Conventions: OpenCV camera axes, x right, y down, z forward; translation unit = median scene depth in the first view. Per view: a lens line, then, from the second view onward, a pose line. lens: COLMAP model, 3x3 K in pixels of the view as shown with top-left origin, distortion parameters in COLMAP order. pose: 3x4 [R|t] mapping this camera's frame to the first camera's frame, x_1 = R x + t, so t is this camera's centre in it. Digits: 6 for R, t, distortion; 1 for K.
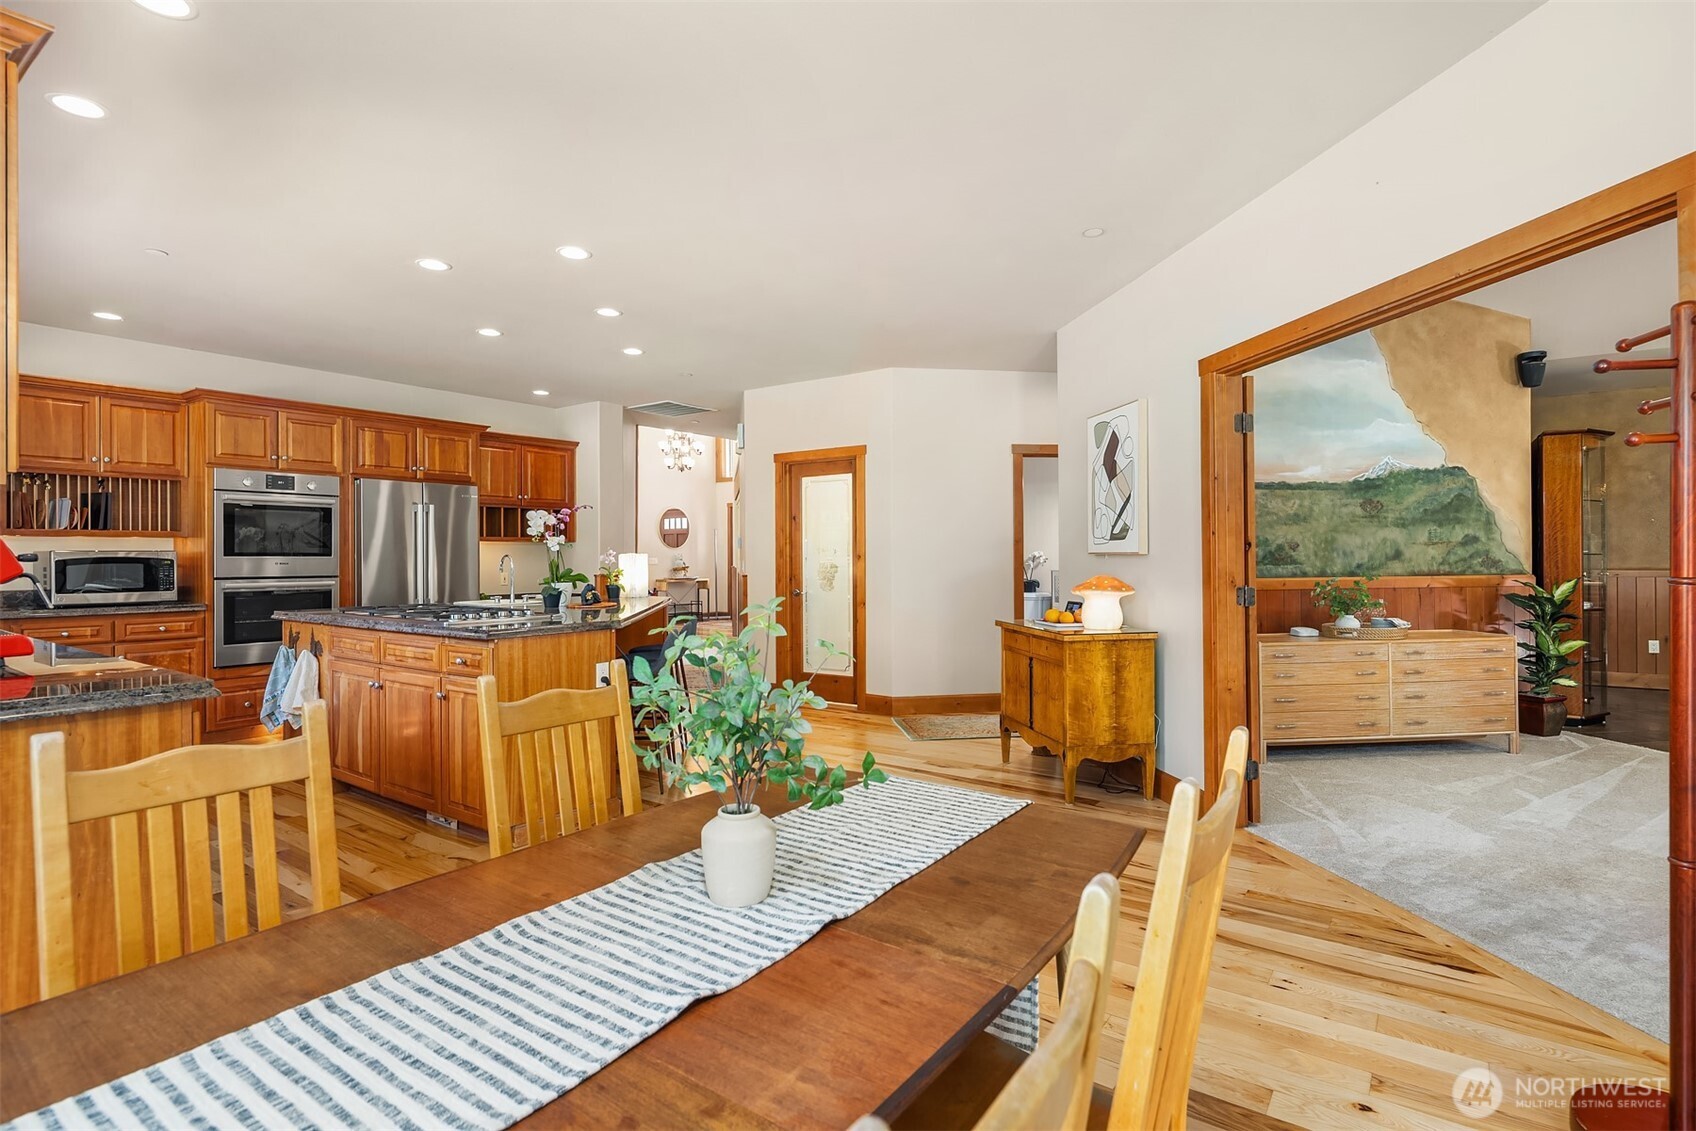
lens RADIAL K [[824.6, 0, 860.2], [0, 824.6, 563.6], [0, 0, 1]] dist [0.006220, -0.005009]
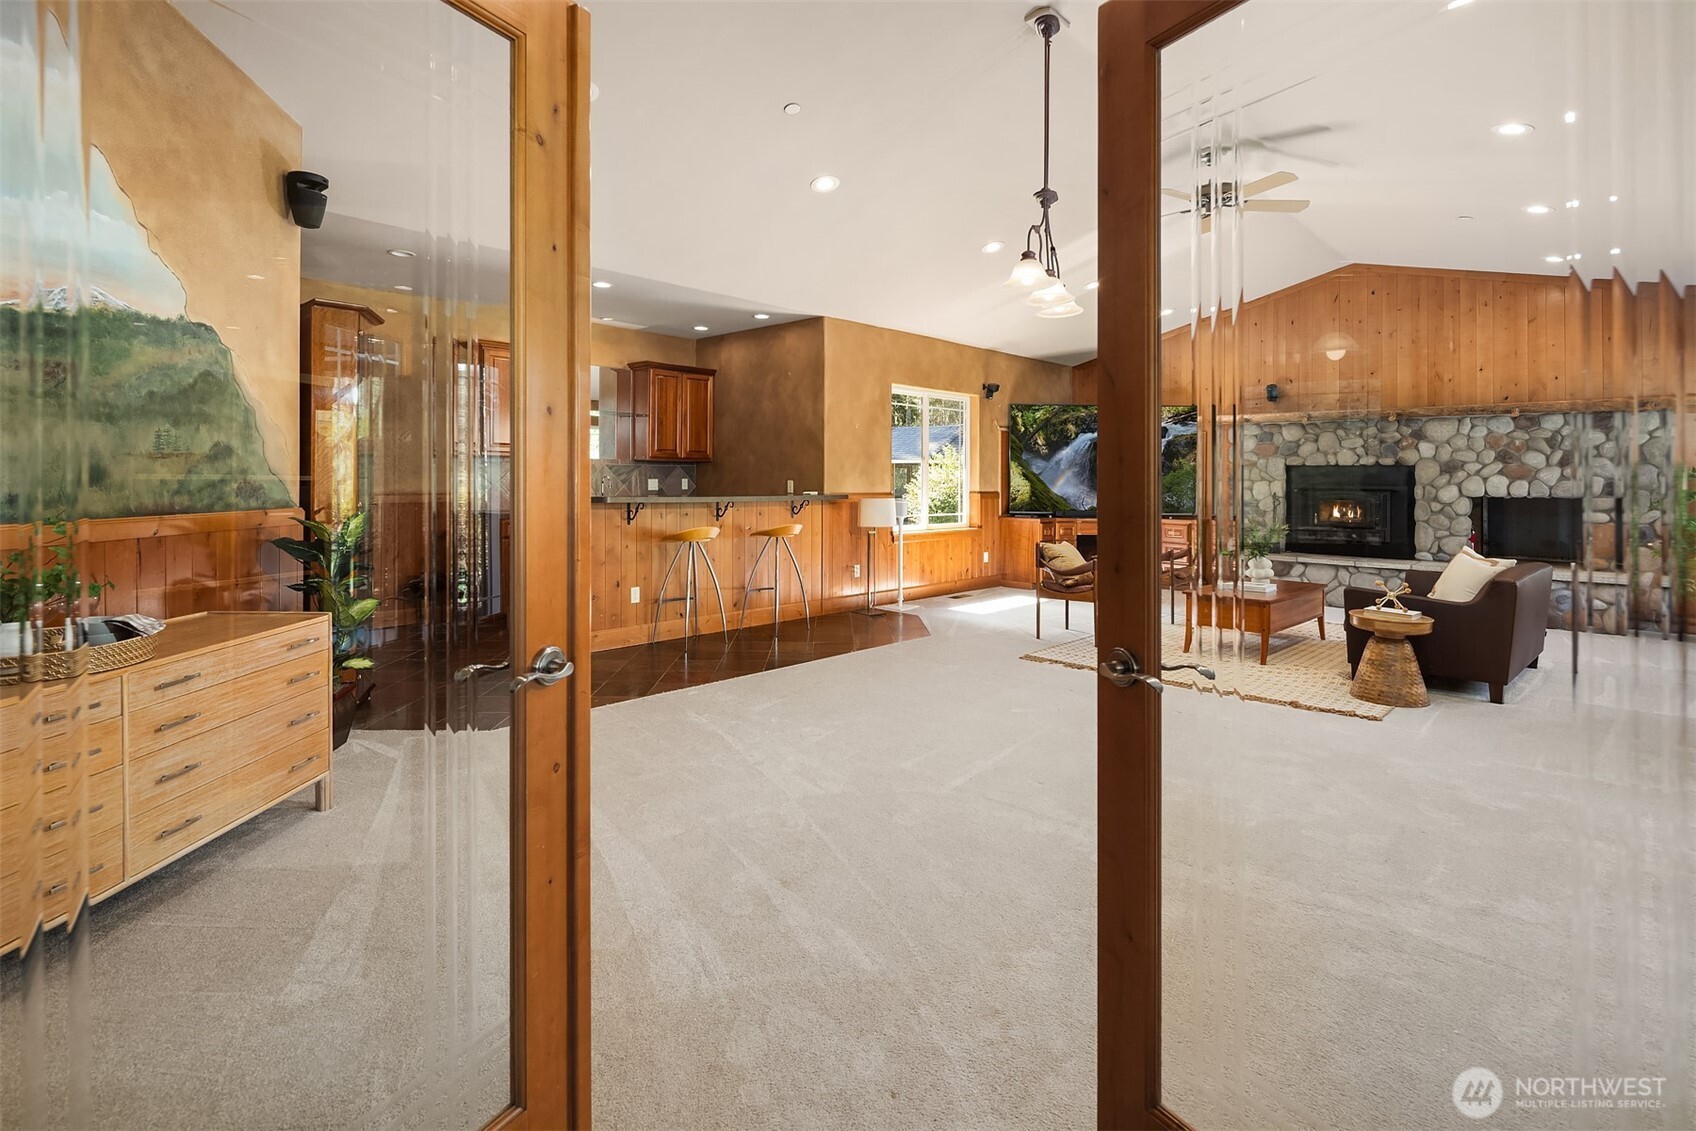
lens RADIAL K [[824.6, 0, 844.8], [0, 824.6, 474.4], [0, 0, 1]] dist [0.006220, -0.005009]
pose [[0.145585, 0.010815, 0.989287, 0.221565], [-0.003403, 0.999940, -0.010430, -0.007935], [-0.989340, -0.001848, 0.145613, 0.480506]]
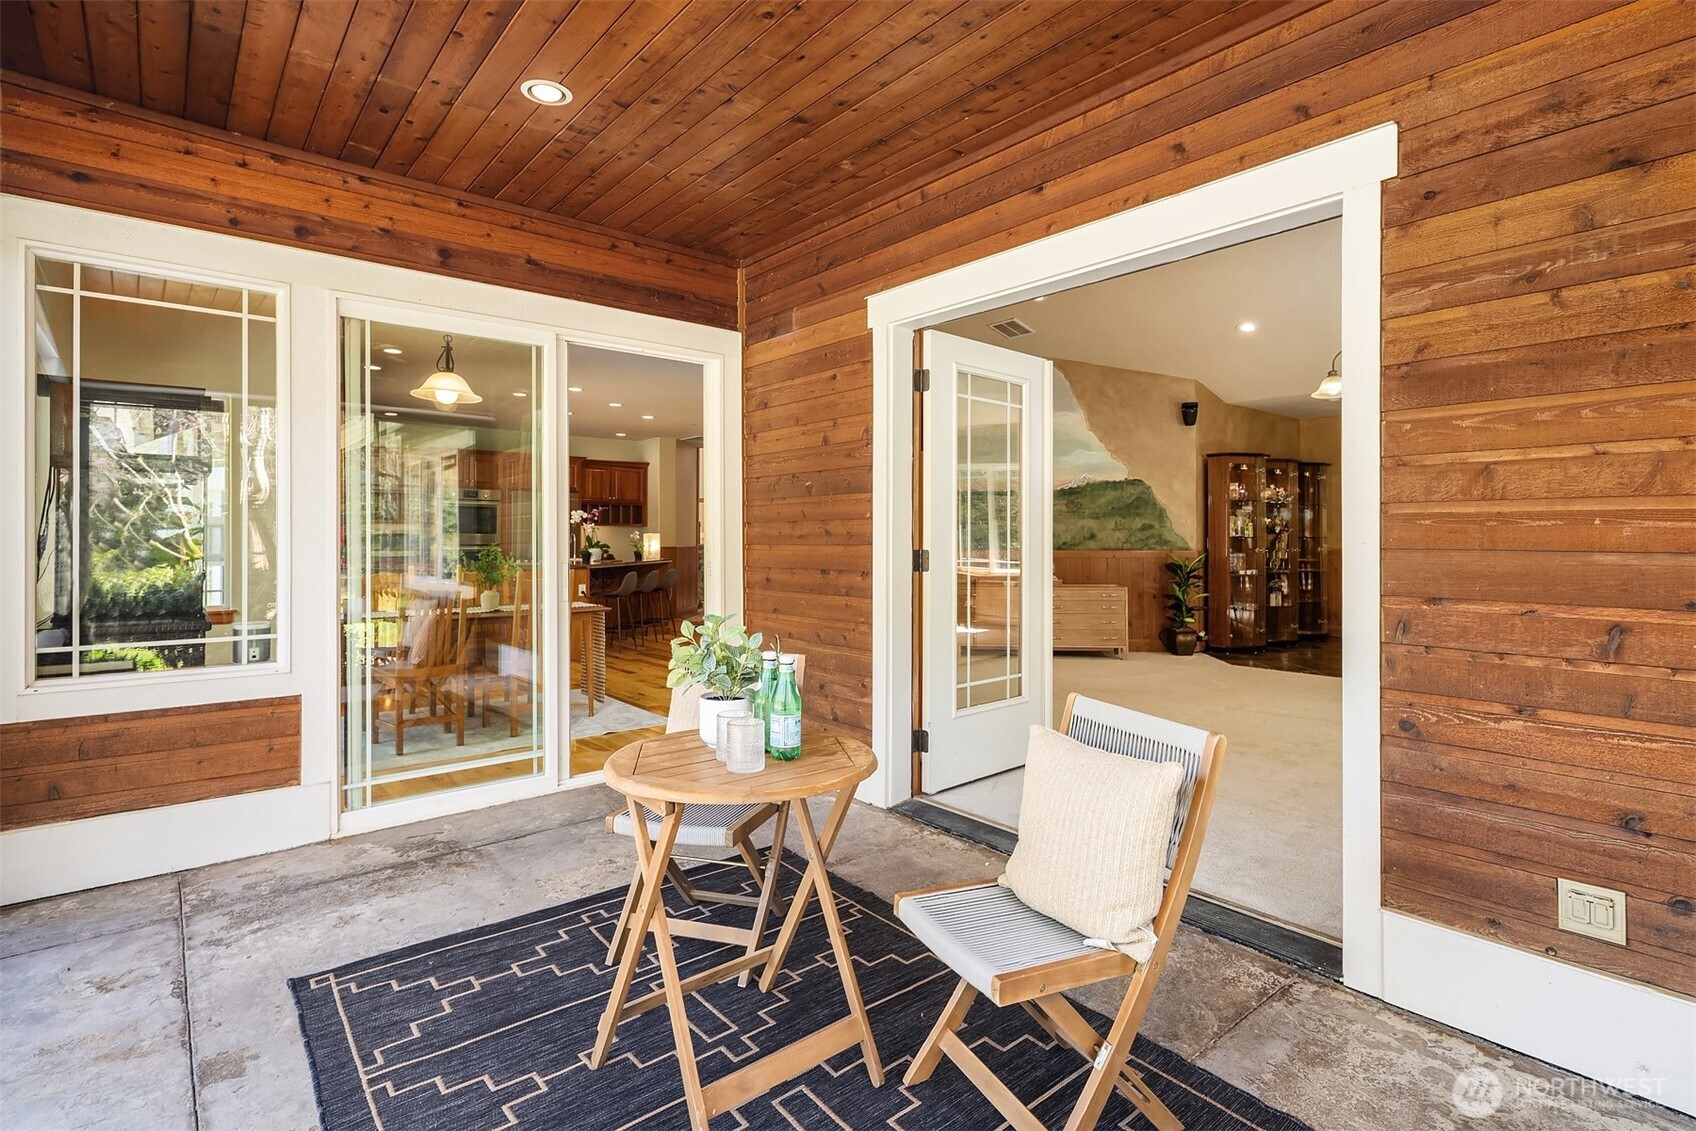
lens RADIAL K [[824.6, 0, 868.9], [0, 824.6, 542.8], [0, 0, 1]] dist [0.006220, -0.005009]
pose [[0.972313, 0.008238, -0.233537, 0.607520], [-0.008307, 0.999965, 0.000690, 0.003553], [0.233535, 0.001269, 0.972348, -0.606541]]
